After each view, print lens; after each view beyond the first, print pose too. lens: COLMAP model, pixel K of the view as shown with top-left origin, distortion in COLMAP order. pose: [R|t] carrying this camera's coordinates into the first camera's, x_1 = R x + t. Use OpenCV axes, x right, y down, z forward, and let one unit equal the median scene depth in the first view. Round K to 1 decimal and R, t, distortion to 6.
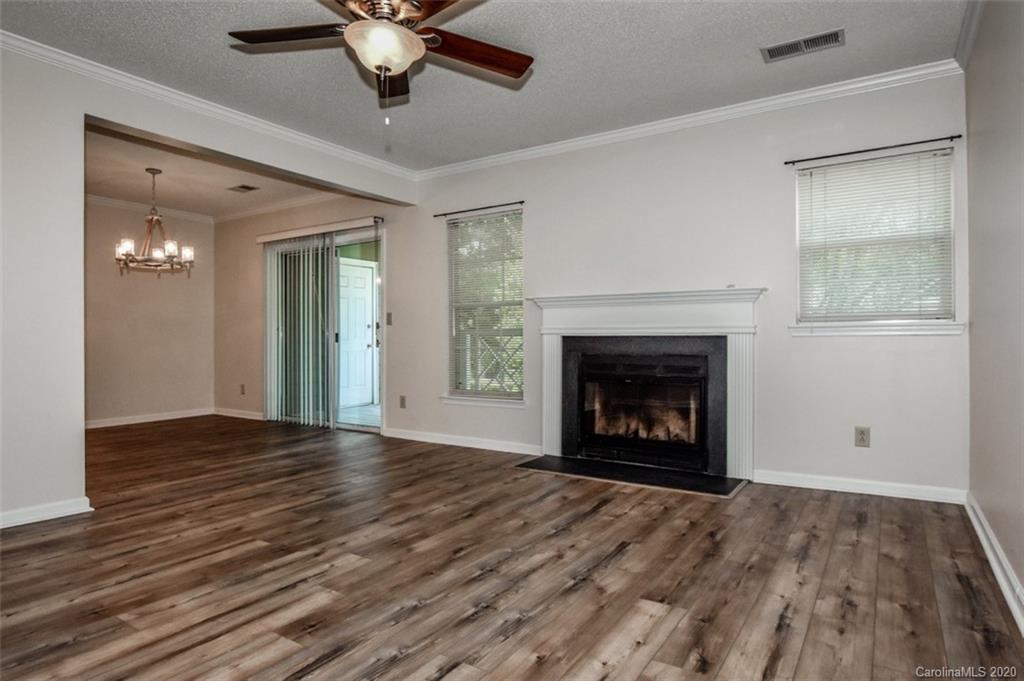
lens RADIAL K [[578.9, 0, 502.1], [0, 578.9, 343.5], [0, 0, 1]] dist [-0.008993, -0.001782]
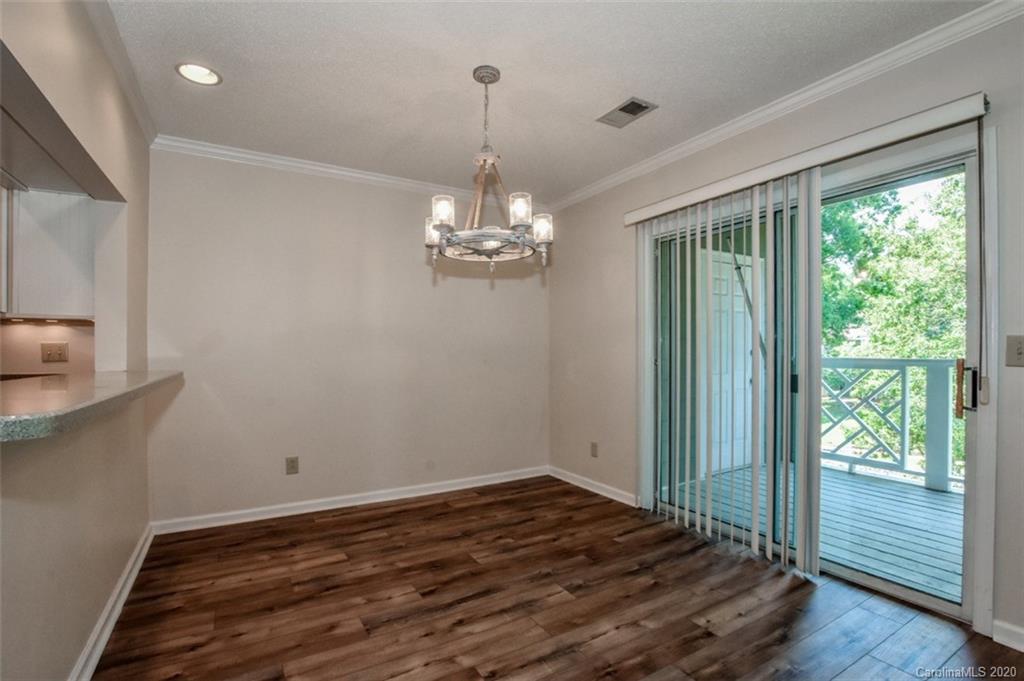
lens RADIAL K [[460.5, 0, 513.2], [0, 460.5, 342.6], [0, 0, 1]] dist [-0.024835, 0.003322]
pose [[0.907586, -0.001015, -0.419866, -0.395712], [-0.001216, 0.999987, -0.005047, -0.051082], [0.419865, 0.005091, 0.907572, 0.614752]]
